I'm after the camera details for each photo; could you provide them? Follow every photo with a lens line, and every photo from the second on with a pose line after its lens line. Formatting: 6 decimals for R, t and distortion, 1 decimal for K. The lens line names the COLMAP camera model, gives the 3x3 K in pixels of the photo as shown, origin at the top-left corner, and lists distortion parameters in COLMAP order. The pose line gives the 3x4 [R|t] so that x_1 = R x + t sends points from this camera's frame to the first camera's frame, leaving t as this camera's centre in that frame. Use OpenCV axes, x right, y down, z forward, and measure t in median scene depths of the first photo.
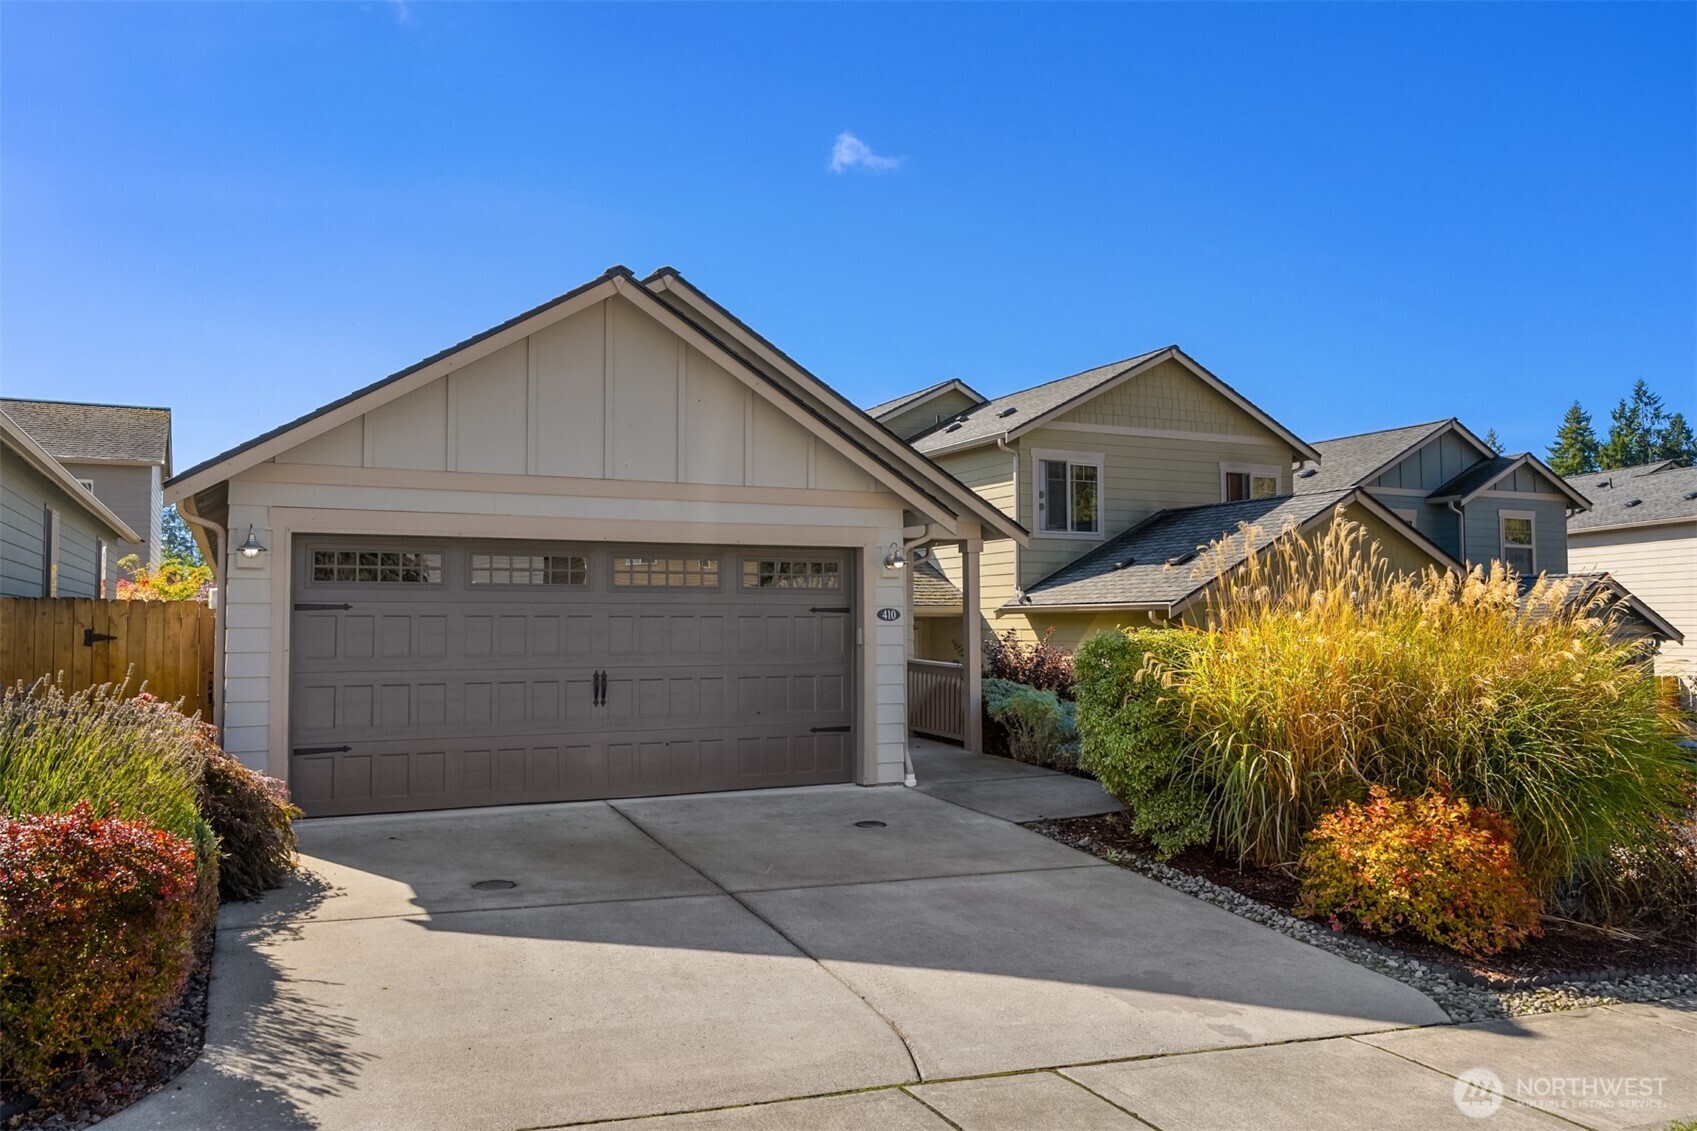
lens RADIAL K [[1260.5, 0, 848.9], [0, 1260.5, 562.9], [0, 0, 1]] dist [0.011459, 0.008901]
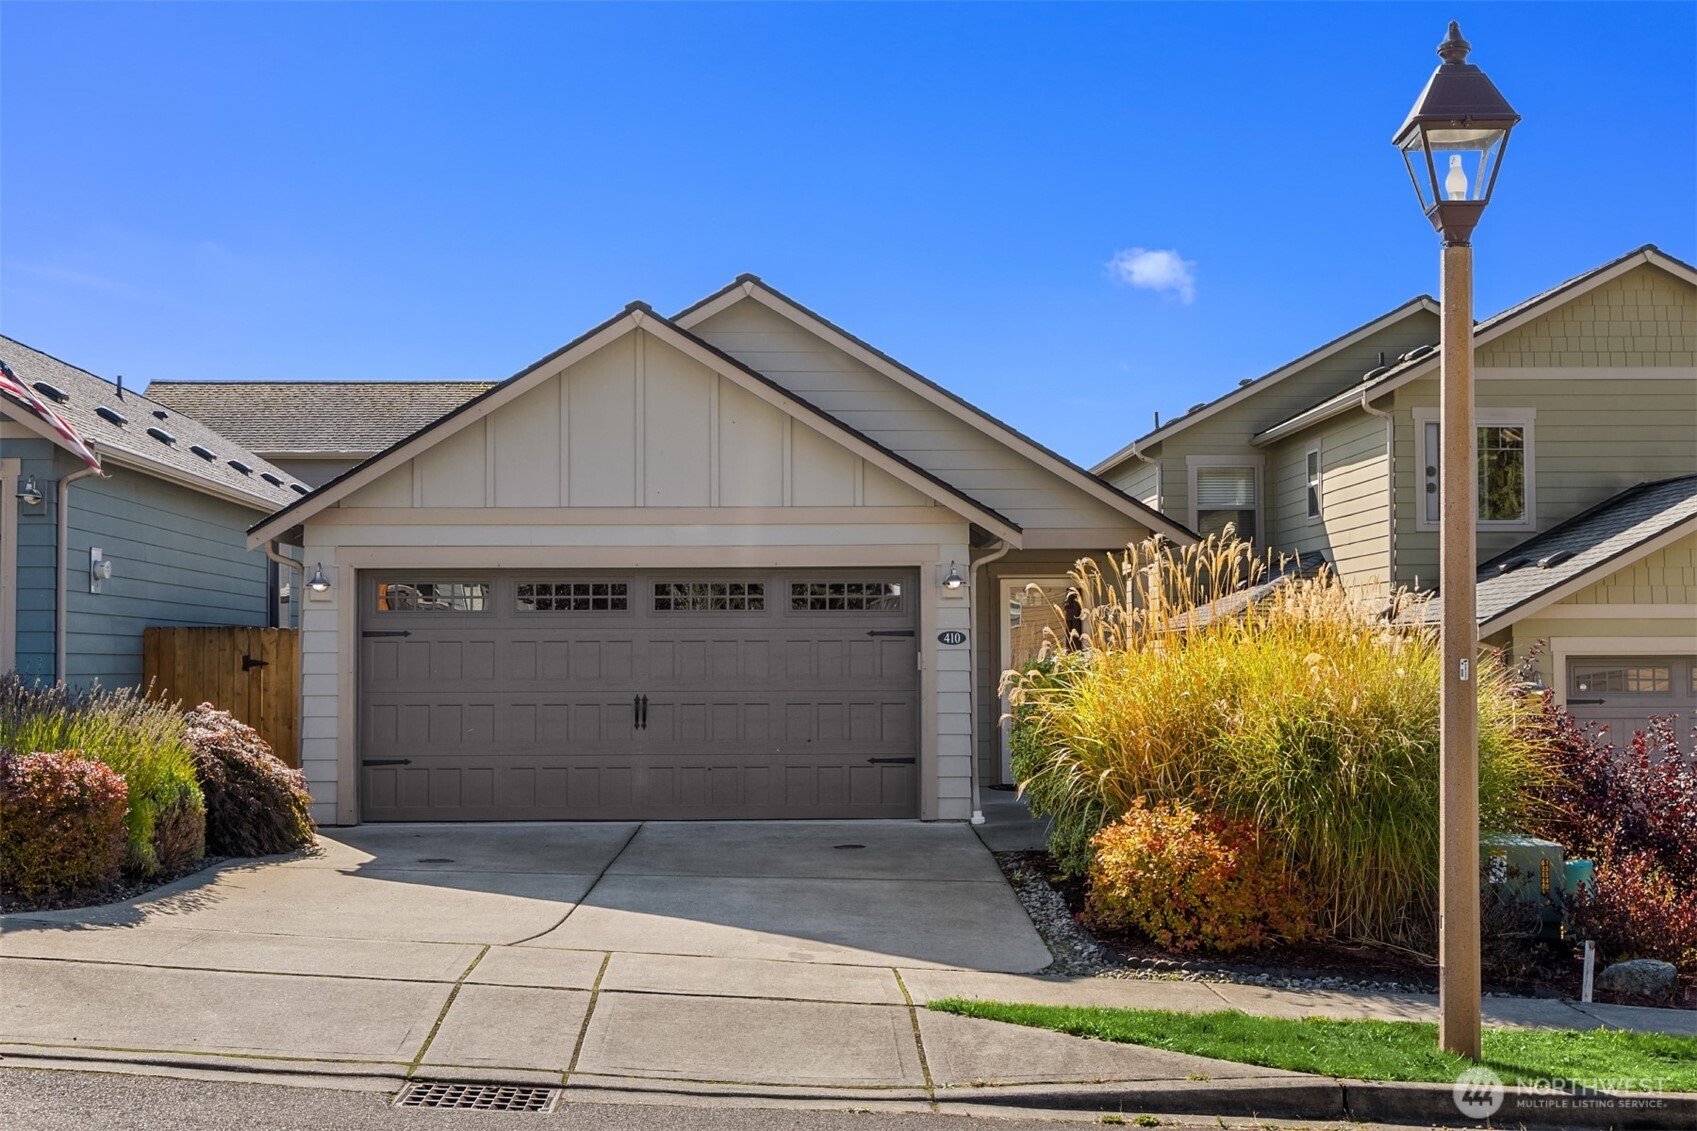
lens RADIAL K [[2218.2, 0, 848.0], [0, 2218.2, 569.1], [0, 0, 1]] dist [0.029510, 0.000000]
pose [[0.914915, -0.018231, -0.403234, 0.658002], [0.021818, 0.999753, 0.004302, -0.019421], [0.403056, -0.012734, 0.915087, -0.553001]]
